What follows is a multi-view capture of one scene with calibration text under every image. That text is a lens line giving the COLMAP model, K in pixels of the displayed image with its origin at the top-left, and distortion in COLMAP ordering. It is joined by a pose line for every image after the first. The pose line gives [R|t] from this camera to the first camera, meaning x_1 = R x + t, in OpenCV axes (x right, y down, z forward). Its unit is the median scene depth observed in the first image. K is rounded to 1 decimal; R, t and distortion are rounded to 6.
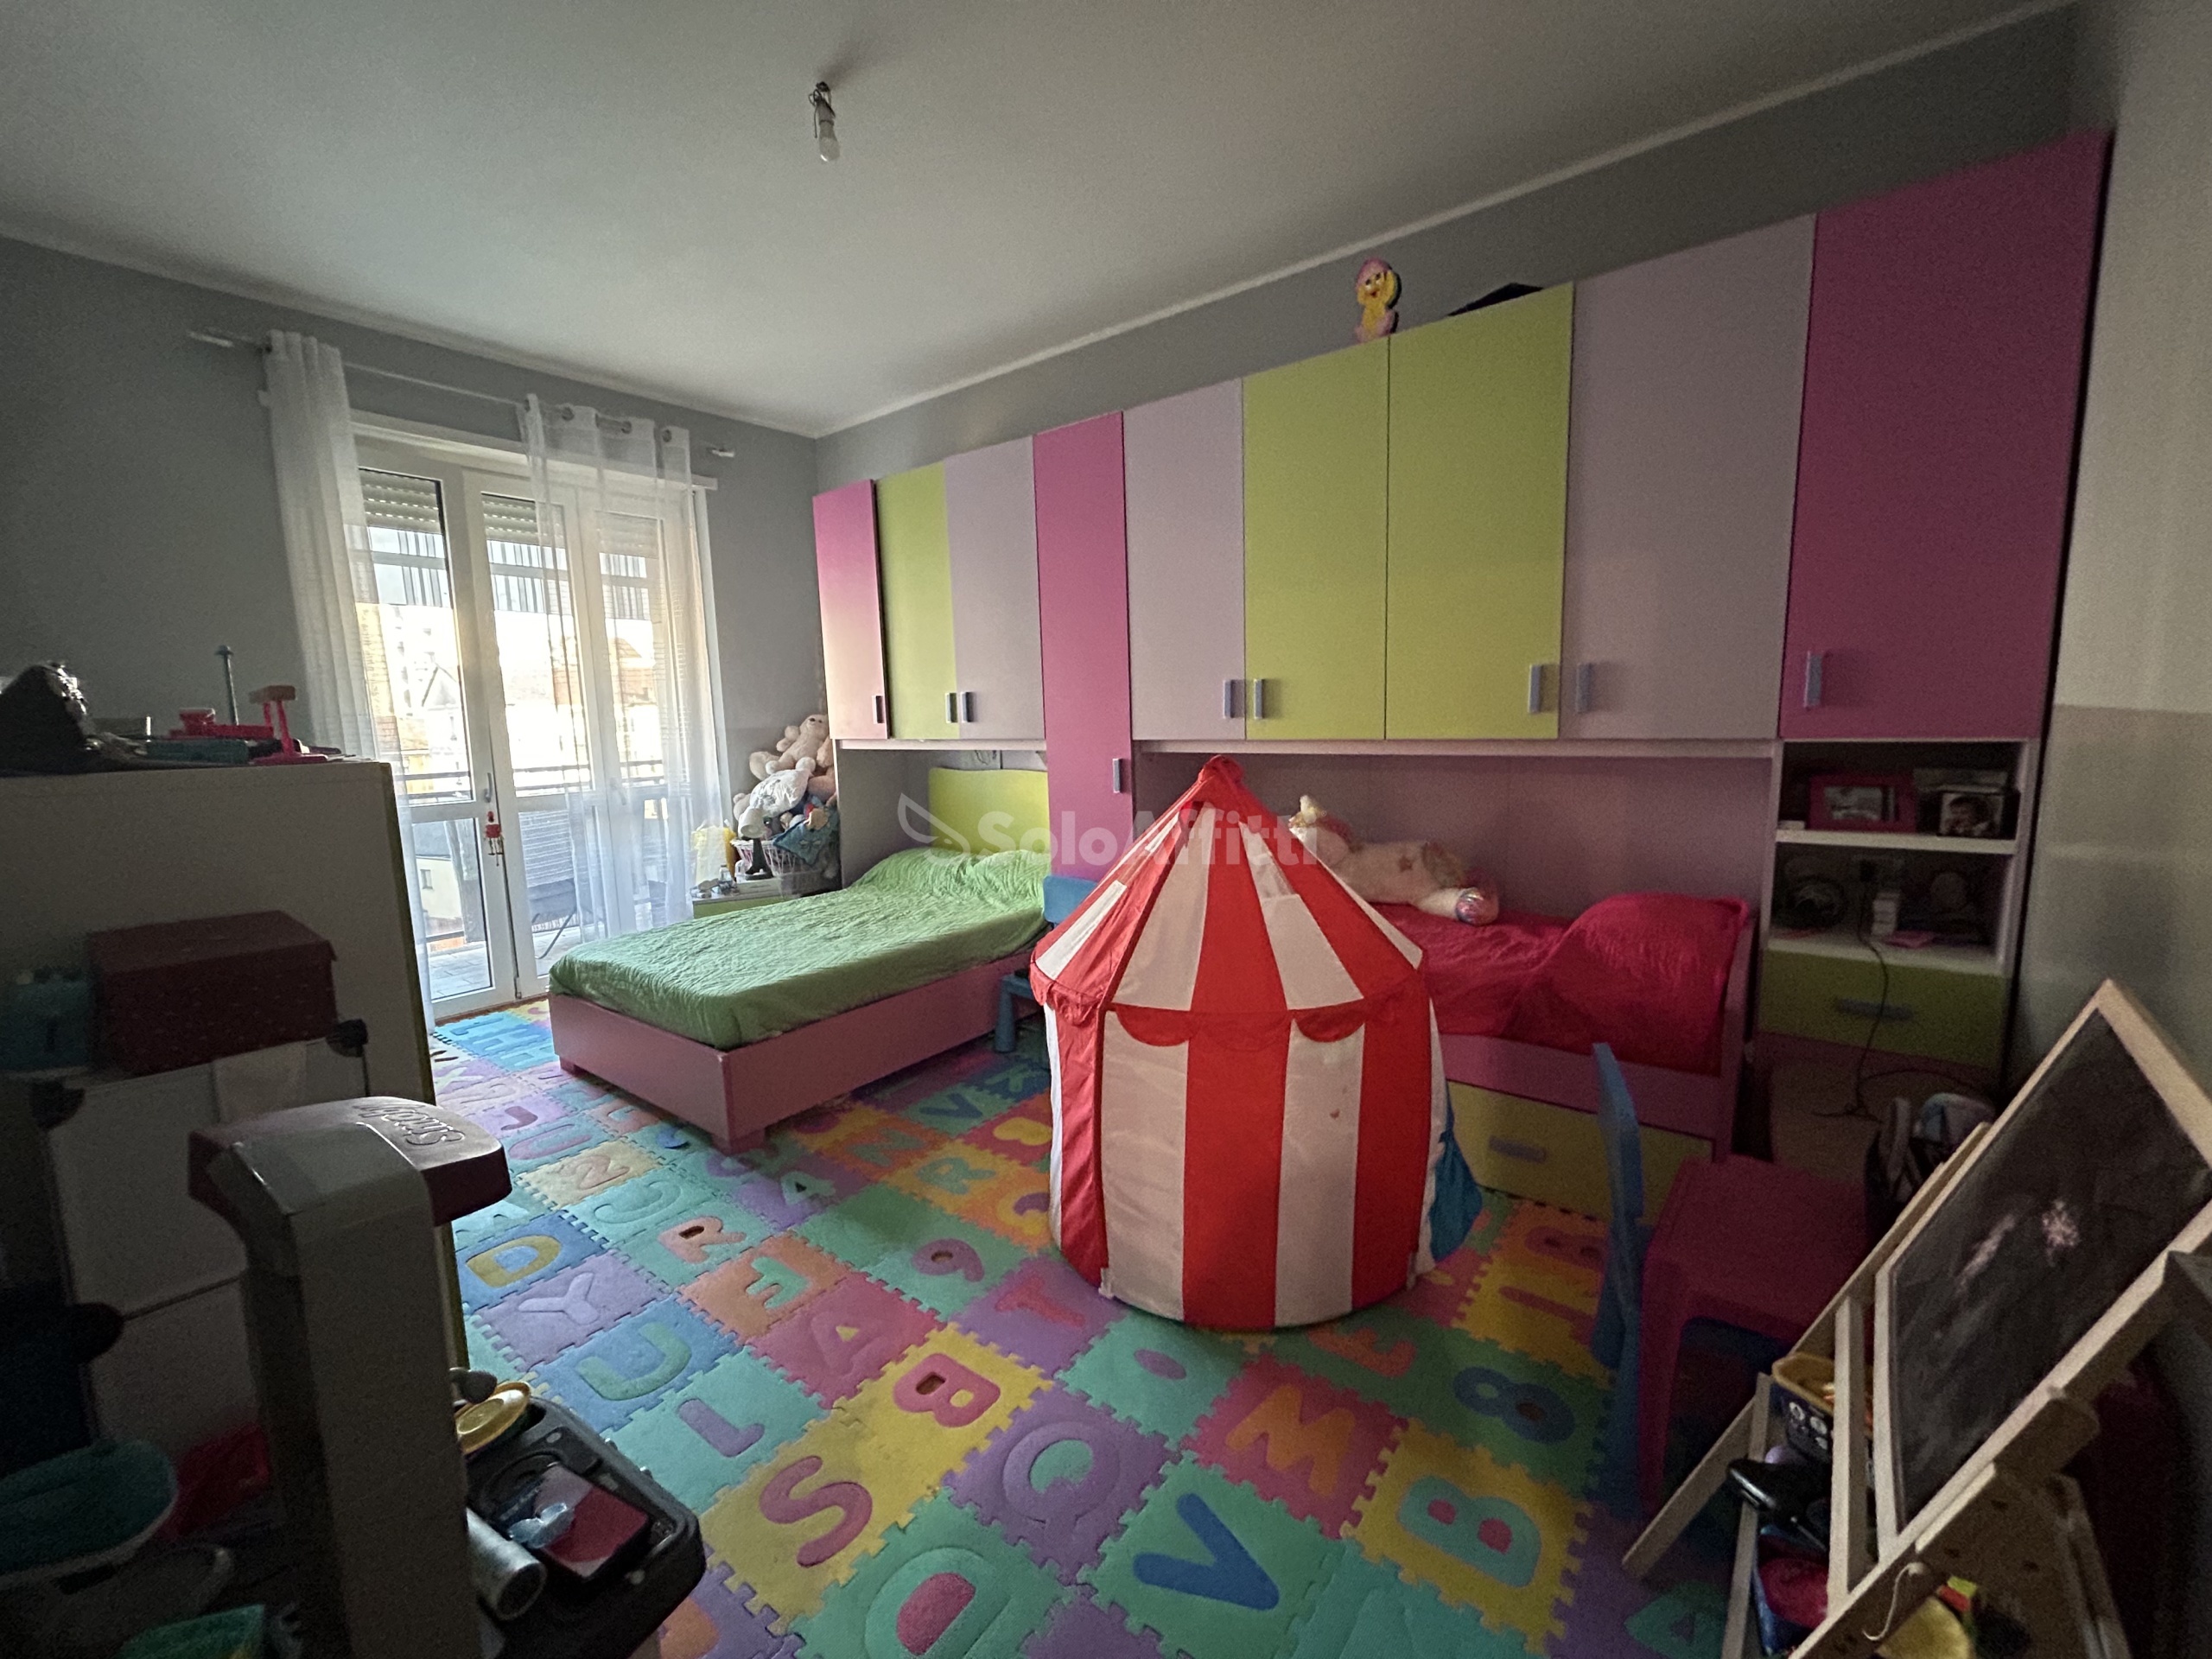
lens RADIAL K [[887.8, 0, 1105.3], [0, 887.8, 833.8], [0, 0, 1]] dist [-0.003271, -0.000475]
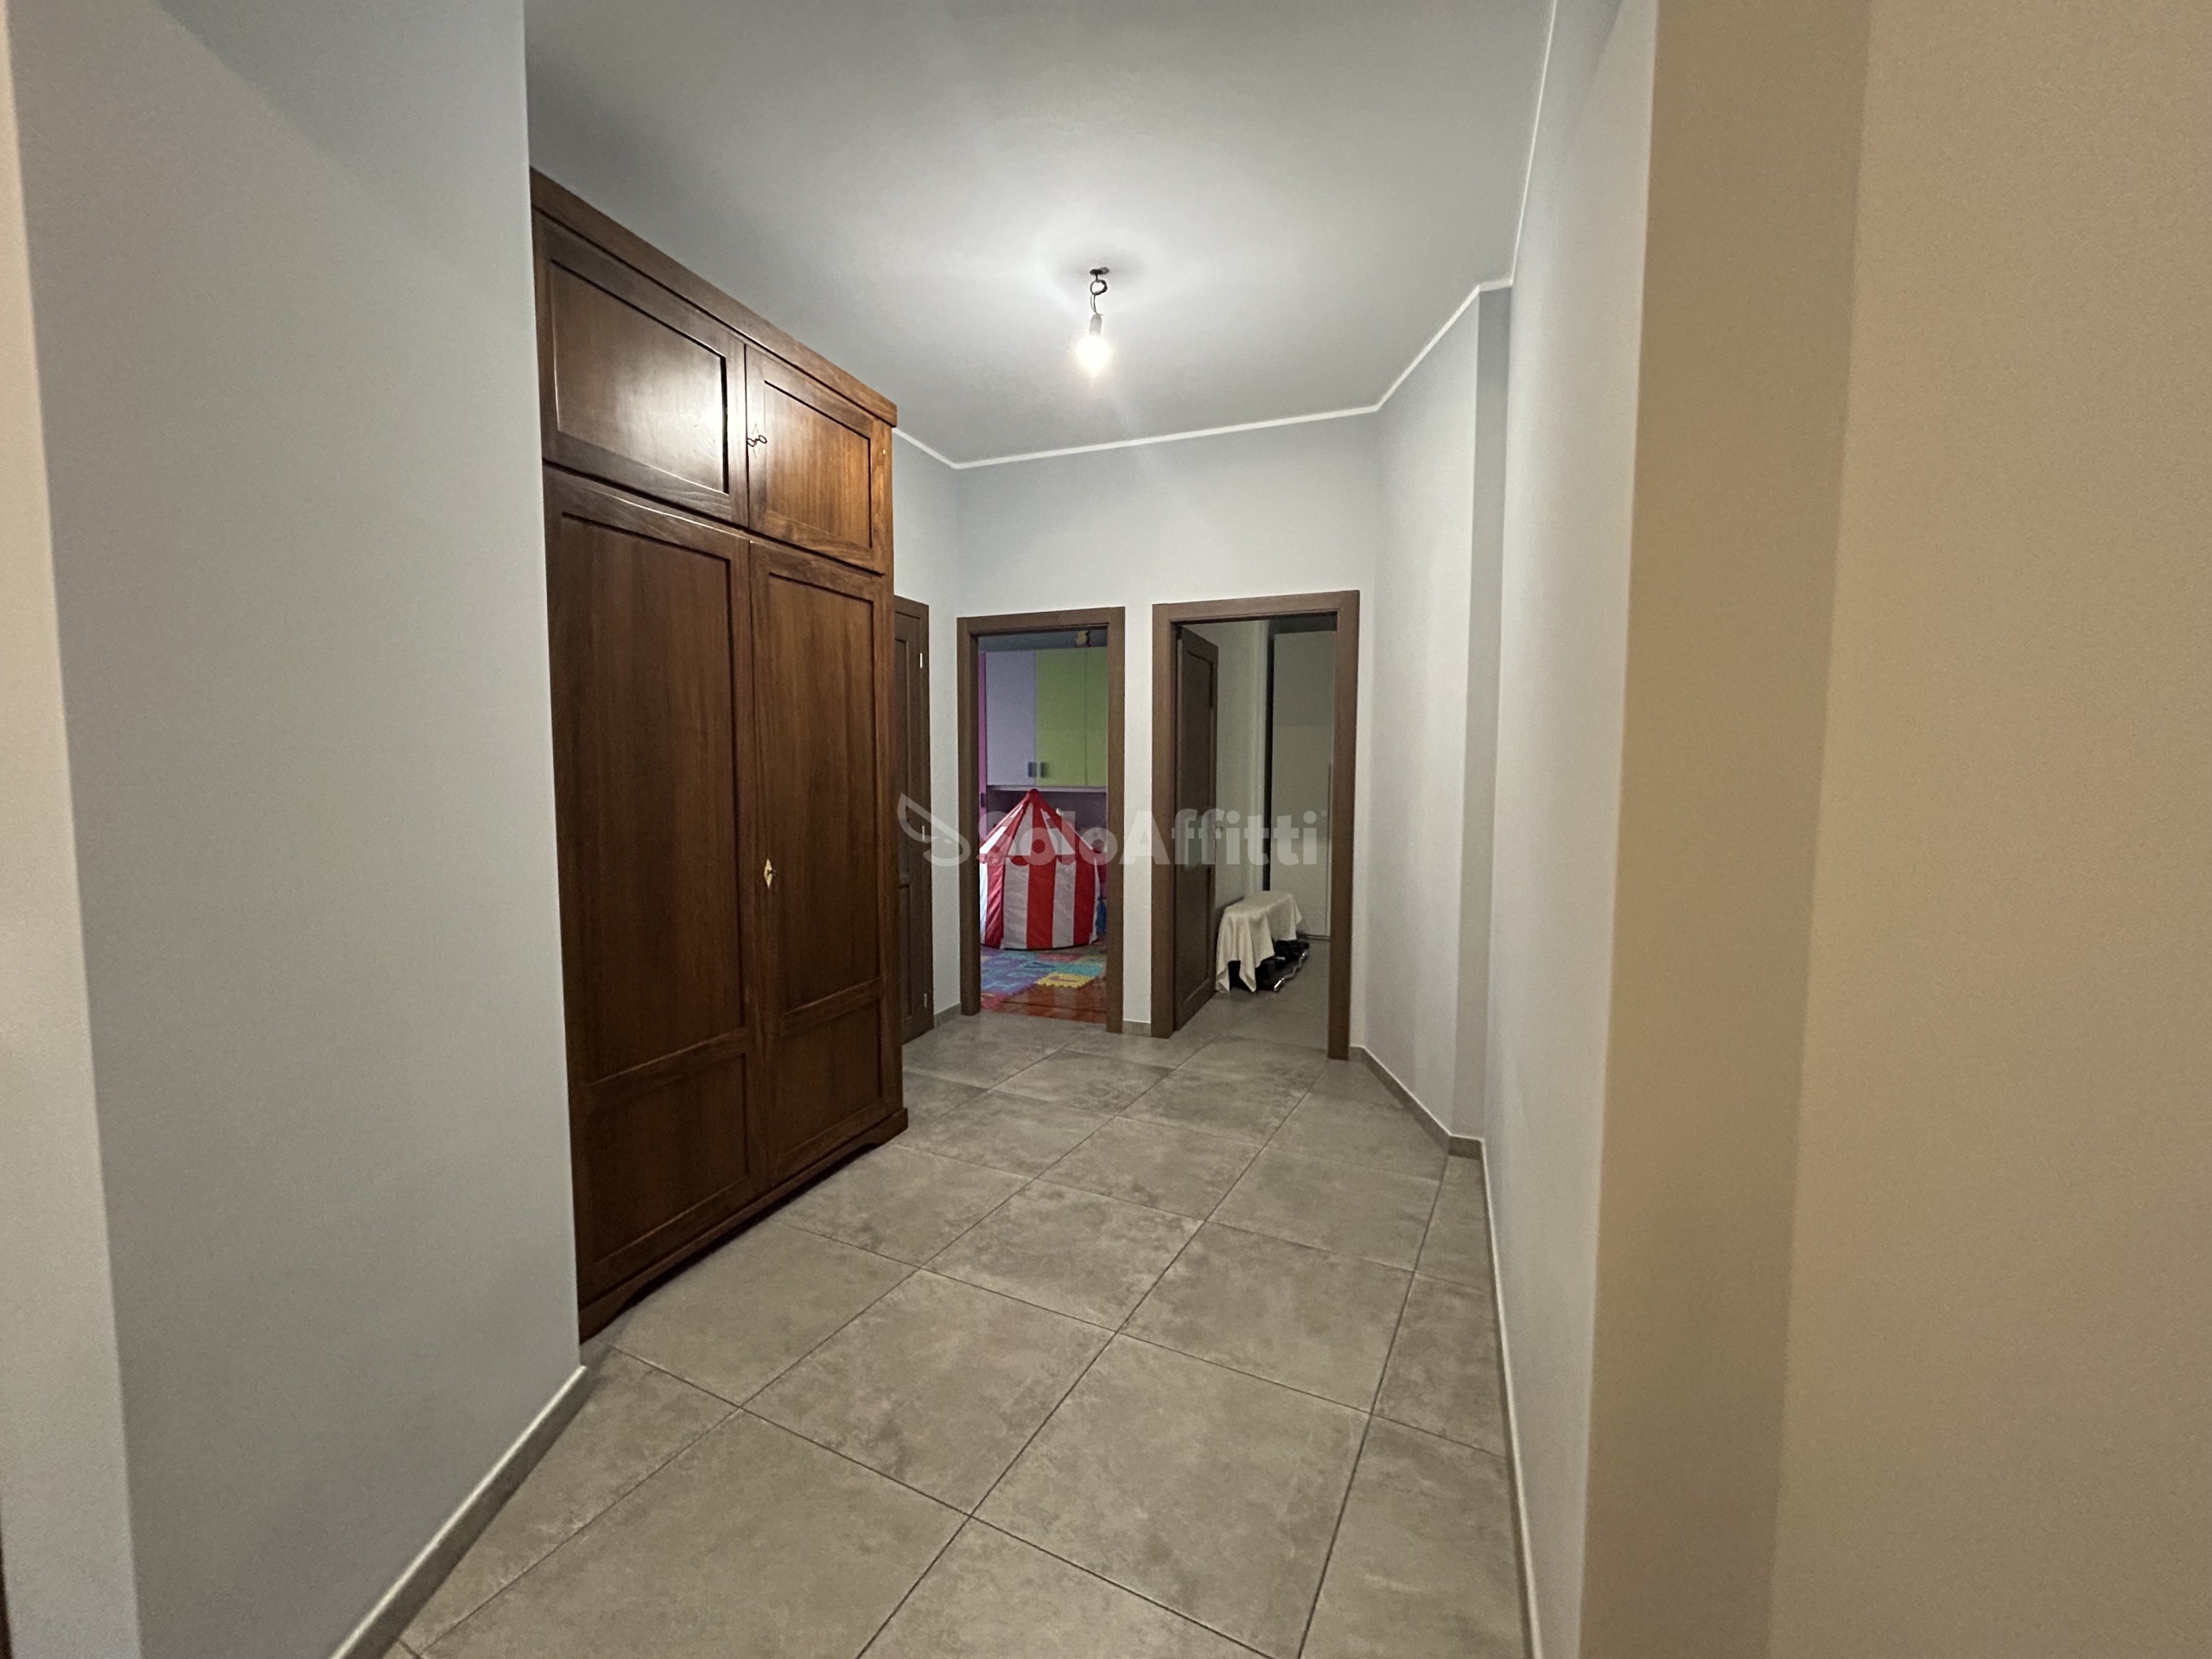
lens RADIAL K [[886.7, 0, 1107.9], [0, 886.7, 833.0], [0, 0, 1]] dist [0.000016, 0.000000]
pose [[0.960611, 0.008032, 0.277781, -0.419271], [0.009768, 0.997989, -0.062638, 0.229037], [-0.277726, 0.062884, 0.958600, -1.789825]]
